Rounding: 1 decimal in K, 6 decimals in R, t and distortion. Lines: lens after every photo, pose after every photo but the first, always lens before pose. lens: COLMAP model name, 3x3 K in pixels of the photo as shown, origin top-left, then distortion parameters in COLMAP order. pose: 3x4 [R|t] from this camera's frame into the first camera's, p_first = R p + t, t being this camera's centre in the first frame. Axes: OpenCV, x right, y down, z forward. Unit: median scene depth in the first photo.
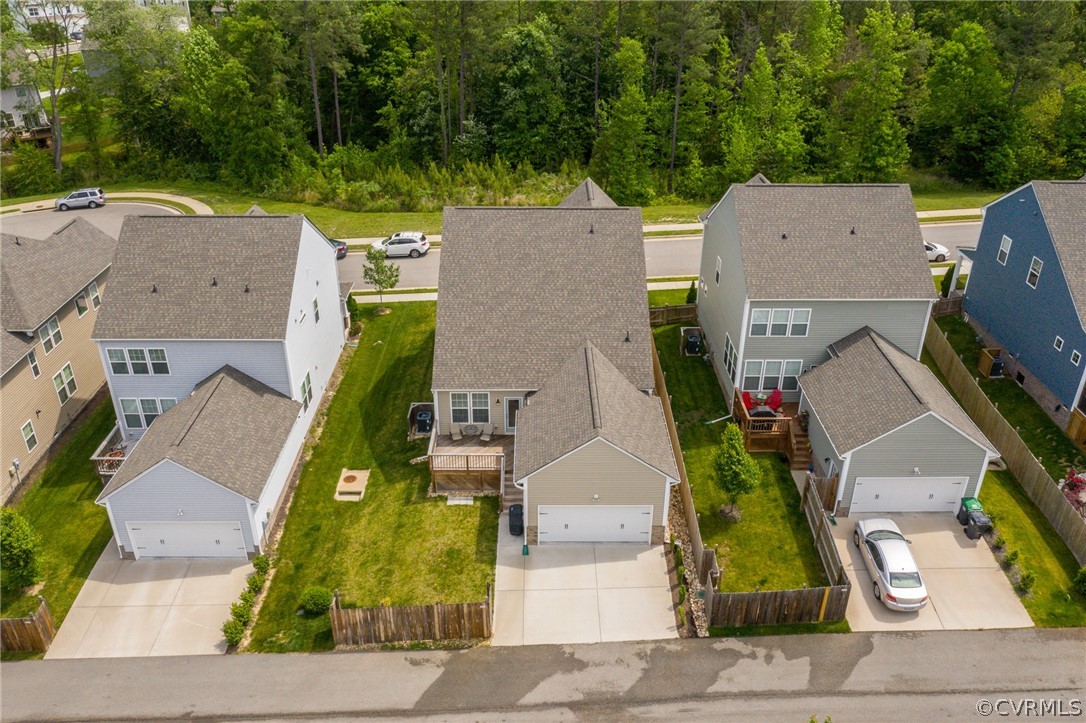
lens RADIAL K [[863.3, 0, 543.9], [0, 863.3, 362.3], [0, 0, 1]] dist [-0.029385, -0.007909]
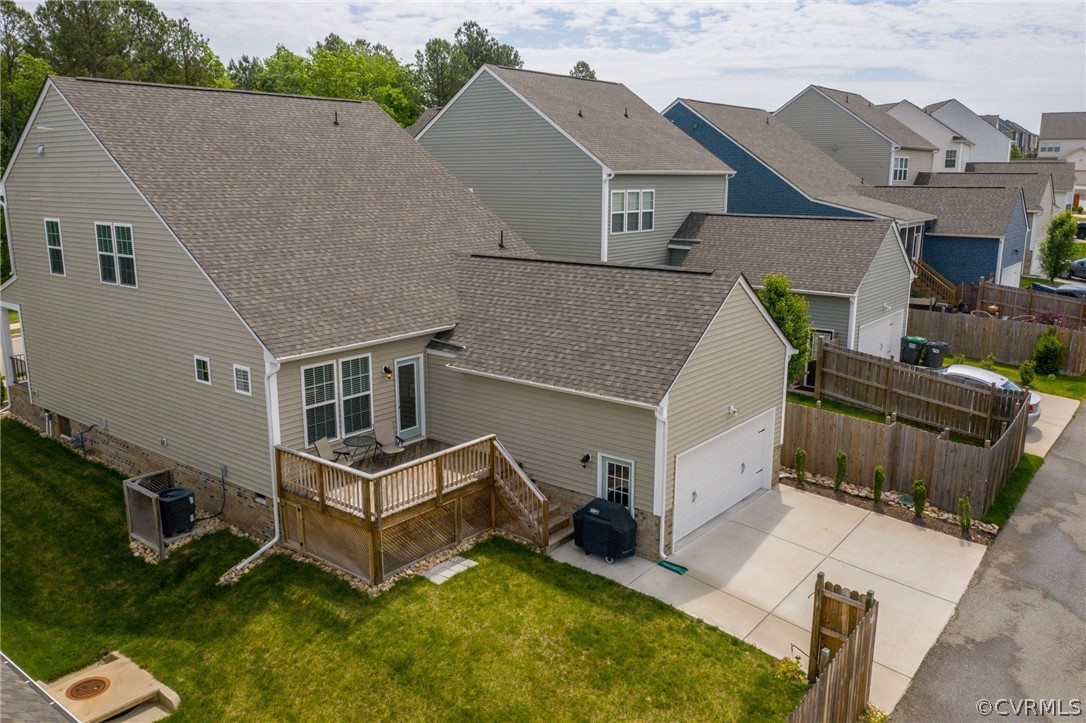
lens RADIAL K [[863.3, 0, 540.8], [0, 863.3, 361.5], [0, 0, 1]] dist [-0.029385, -0.007909]
pose [[0.633908, -0.170621, 0.754354, -0.371403], [0.370823, 0.922991, -0.102851, 0.125303], [-0.678713, 0.344930, 0.648361, 0.649952]]
